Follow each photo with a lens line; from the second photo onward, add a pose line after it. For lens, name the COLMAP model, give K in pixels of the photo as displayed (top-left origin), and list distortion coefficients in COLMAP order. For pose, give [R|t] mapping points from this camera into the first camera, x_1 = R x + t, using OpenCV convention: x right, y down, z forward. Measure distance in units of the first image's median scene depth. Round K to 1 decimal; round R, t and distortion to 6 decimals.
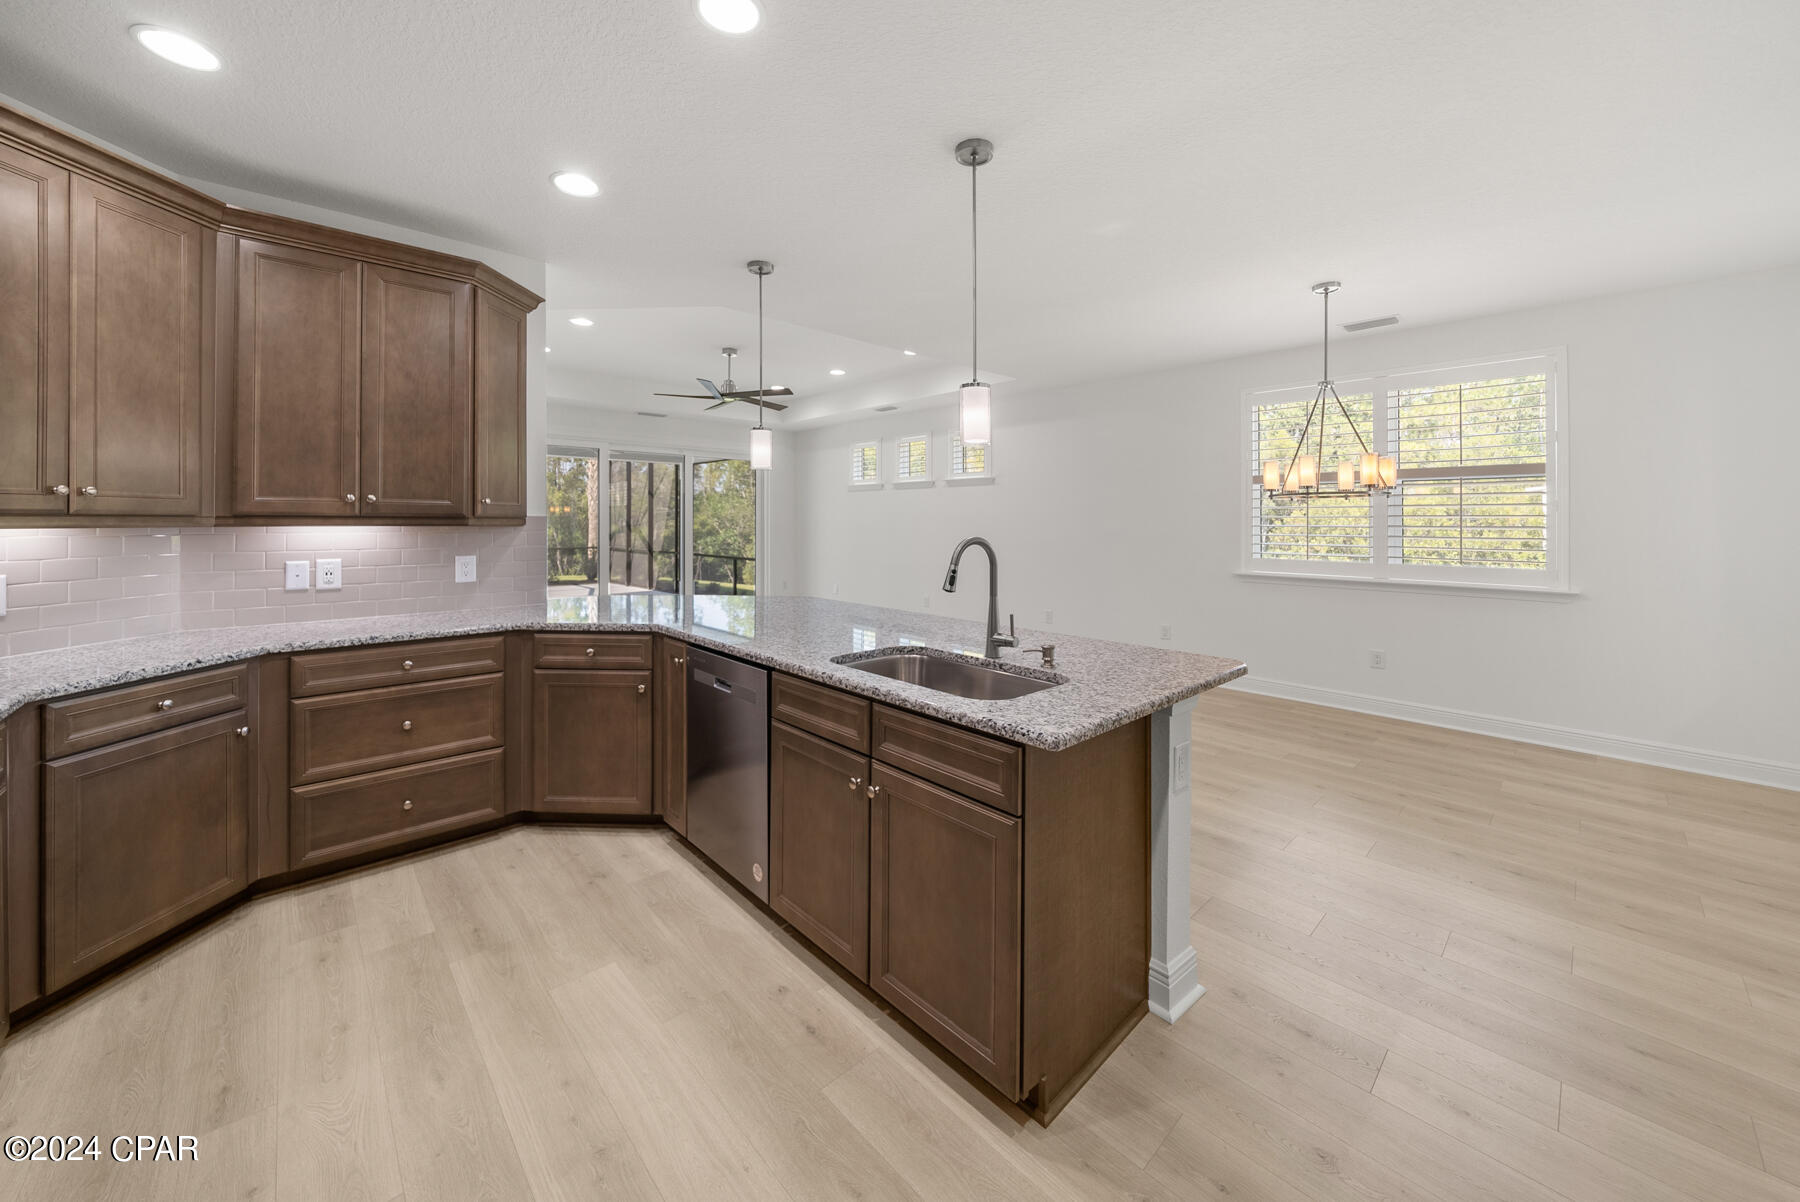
lens RADIAL K [[649.1, 0, 895.2], [0, 649.1, 524.0], [0, 0, 1]] dist [-0.001950, -0.000223]
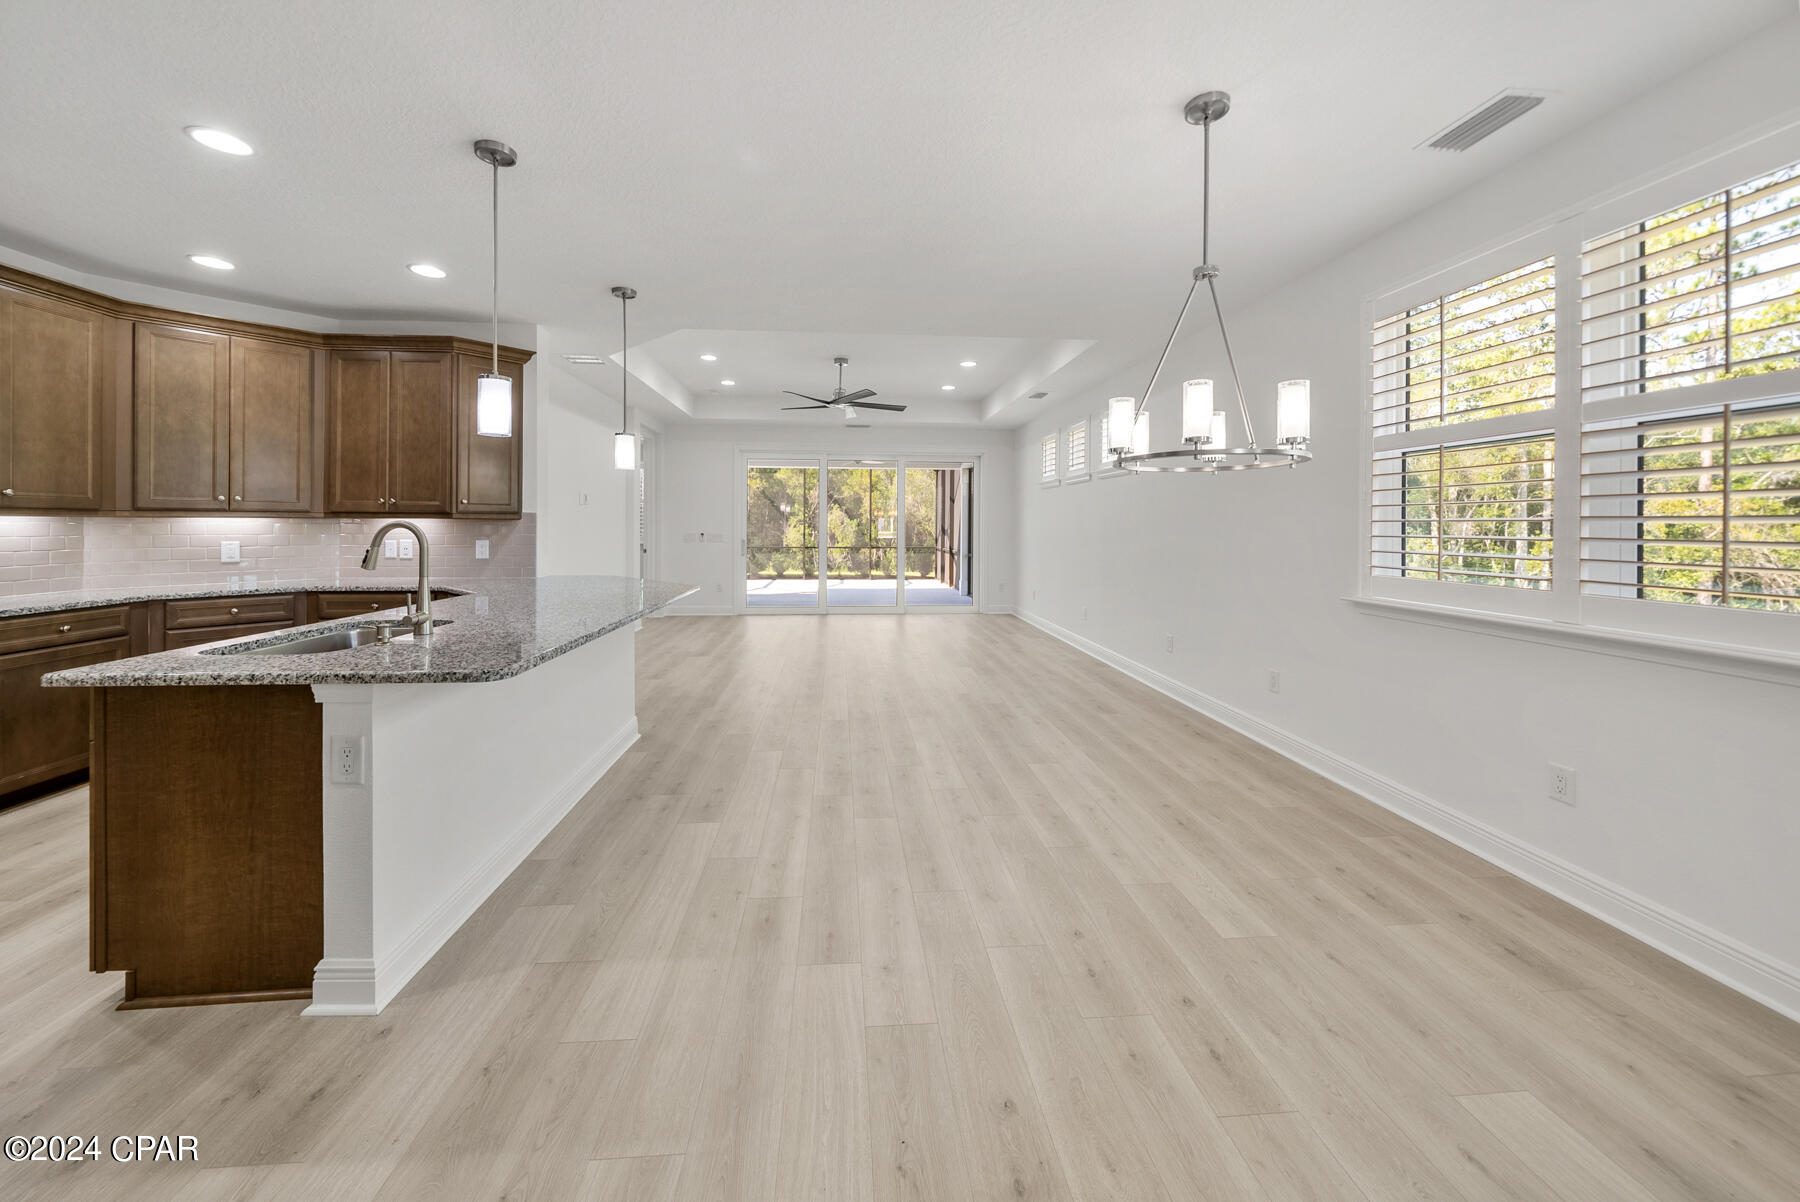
lens RADIAL K [[649.1, 0, 895.2], [0, 649.1, 524.0], [0, 0, 1]] dist [-0.001950, -0.000223]
pose [[0.790723, -0.001543, -0.612172, 1.125641], [-0.003689, 0.999967, -0.007285, 0.024243], [0.612162, 0.008019, 0.790691, 0.503703]]
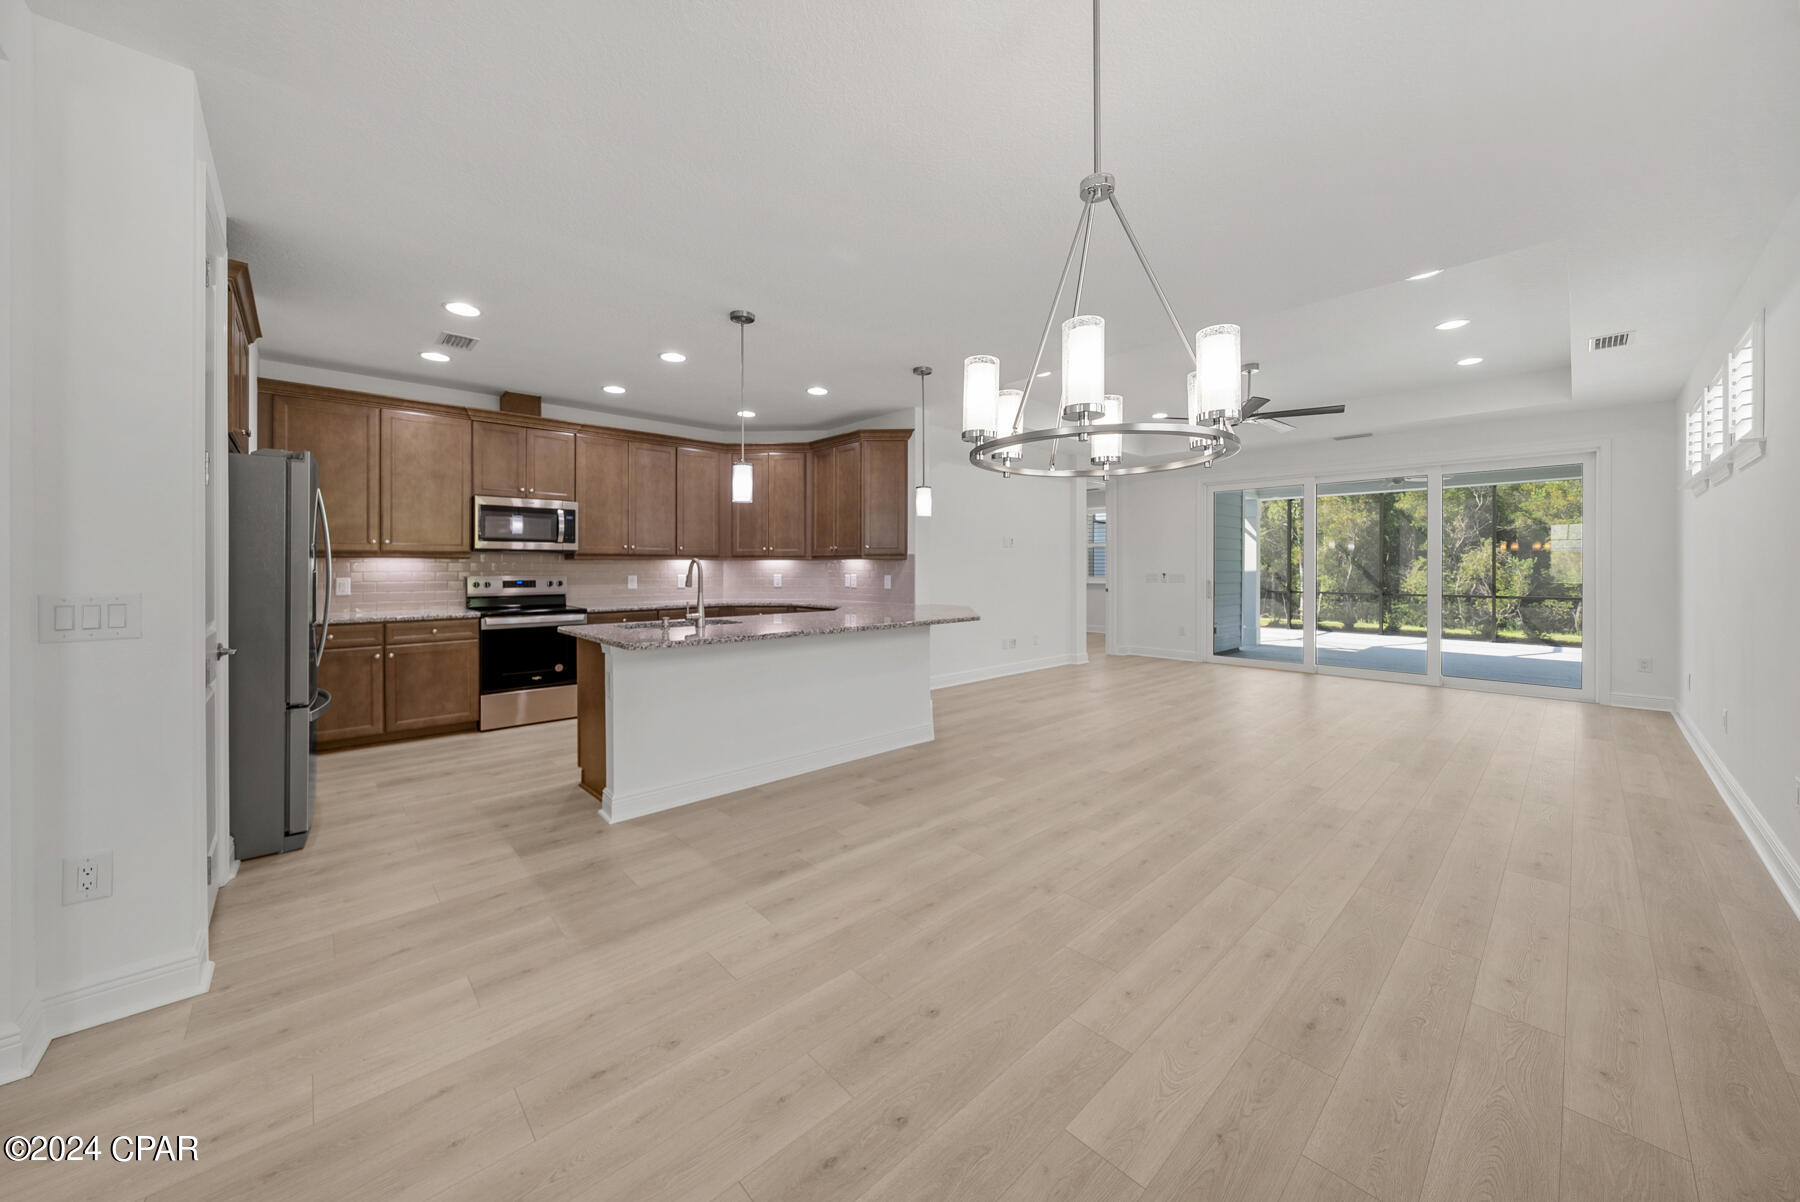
lens RADIAL K [[642.0, 0, 898.8], [0, 642.0, 565.7], [0, 0, 1]] dist [-0.000855, -0.000051]
pose [[0.008423, -0.006744, -0.999942, 1.505709], [-0.004302, 0.999968, -0.006780, 0.040104], [0.999955, 0.004359, 0.008393, 1.212798]]
